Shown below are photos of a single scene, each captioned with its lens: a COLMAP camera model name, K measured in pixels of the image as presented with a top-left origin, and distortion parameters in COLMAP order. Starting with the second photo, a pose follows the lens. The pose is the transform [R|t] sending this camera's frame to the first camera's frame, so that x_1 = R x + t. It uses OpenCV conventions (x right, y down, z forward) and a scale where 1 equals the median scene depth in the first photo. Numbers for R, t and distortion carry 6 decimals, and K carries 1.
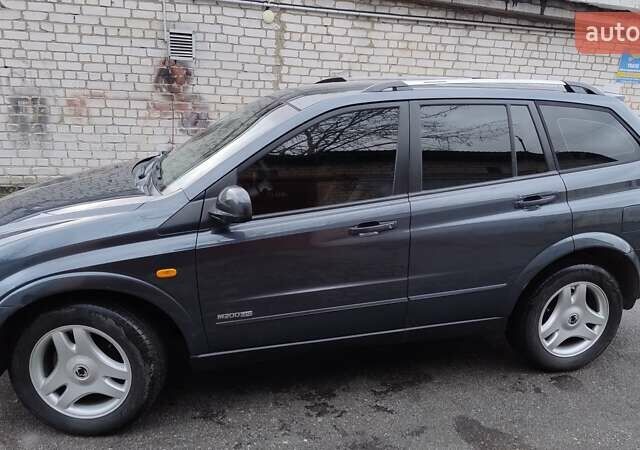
lens RADIAL K [[569.5, 0, 308.1], [0, 569.5, 224.9], [0, 0, 1]] dist [0.092186, -0.132404]
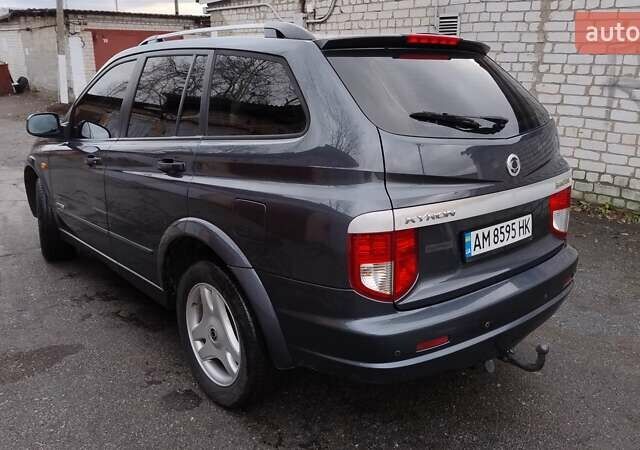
lens RADIAL K [[569.5, 0, 308.1], [0, 569.5, 224.9], [0, 0, 1]] dist [0.092186, -0.132404]
pose [[0.395501, 0.214858, -0.892981, 0.617555], [-0.238528, 0.962921, 0.126042, -0.054838], [0.886952, 0.163151, 0.432086, 0.402757]]
